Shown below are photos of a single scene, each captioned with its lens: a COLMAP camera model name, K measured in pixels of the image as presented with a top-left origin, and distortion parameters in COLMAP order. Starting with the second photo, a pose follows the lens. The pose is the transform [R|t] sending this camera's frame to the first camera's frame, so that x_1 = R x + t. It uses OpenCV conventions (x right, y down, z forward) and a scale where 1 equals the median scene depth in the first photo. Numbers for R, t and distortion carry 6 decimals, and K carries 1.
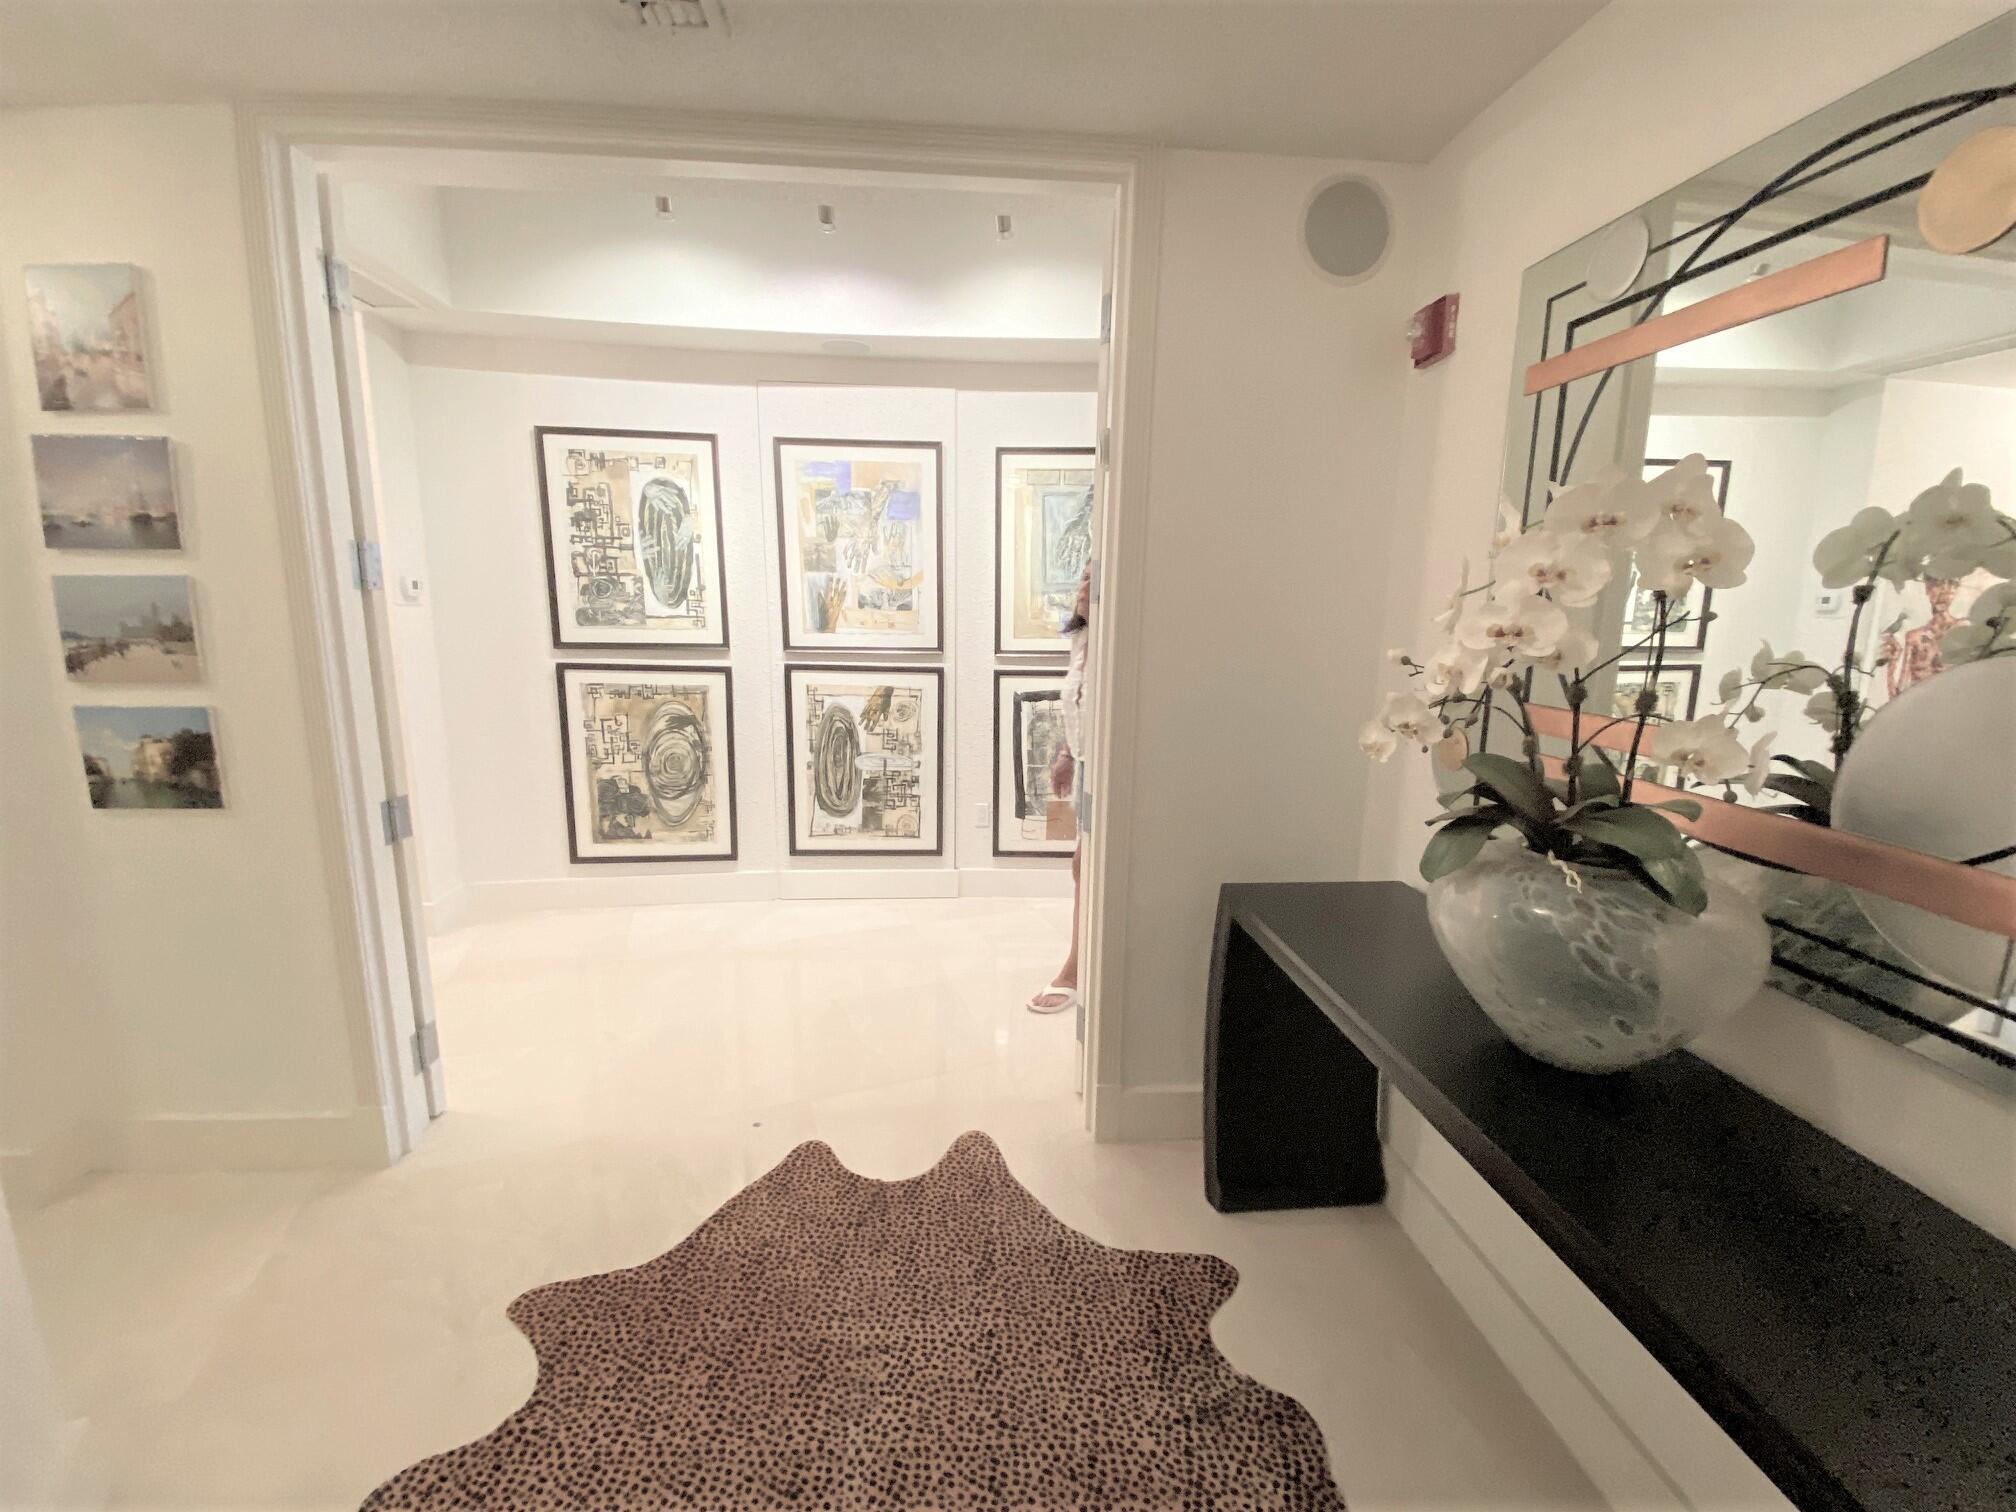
lens RADIAL K [[819.7, 0, 1000.2], [0, 819.7, 759.3], [0, 0, 1]] dist [0.015421, -0.018727]
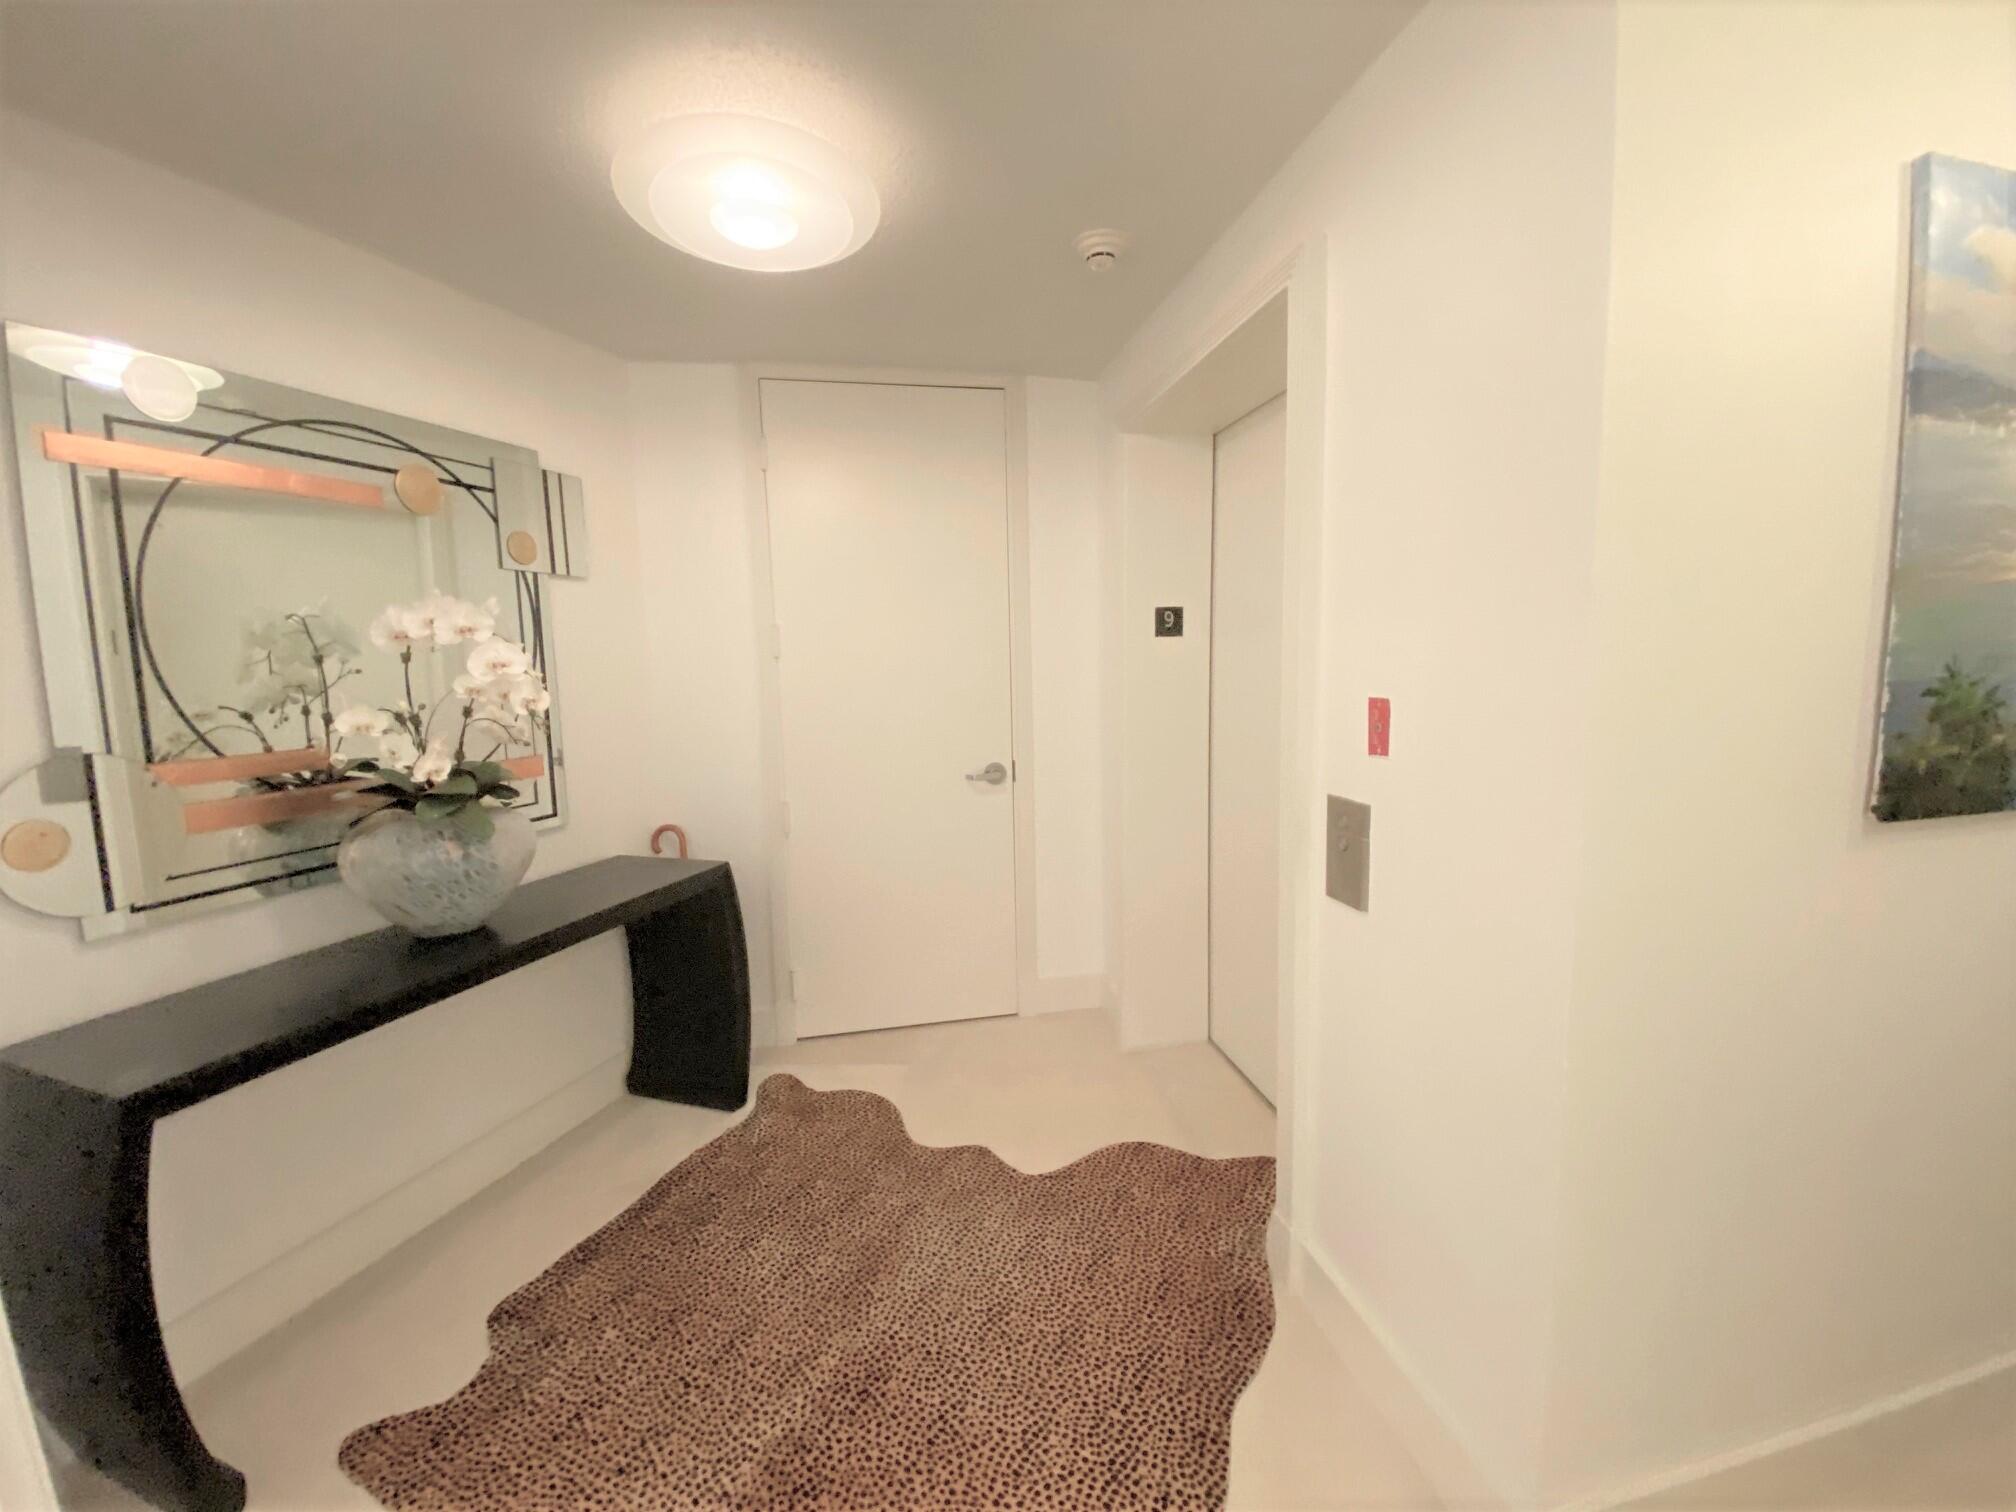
lens RADIAL K [[819.7, 0, 1000.2], [0, 819.7, 759.3], [0, 0, 1]] dist [0.015421, -0.018727]
pose [[-0.915291, -0.046619, 0.400087, -0.828371], [0.076485, 0.955093, 0.286265, -0.314717], [-0.395465, 0.292616, -0.870622, 1.606594]]
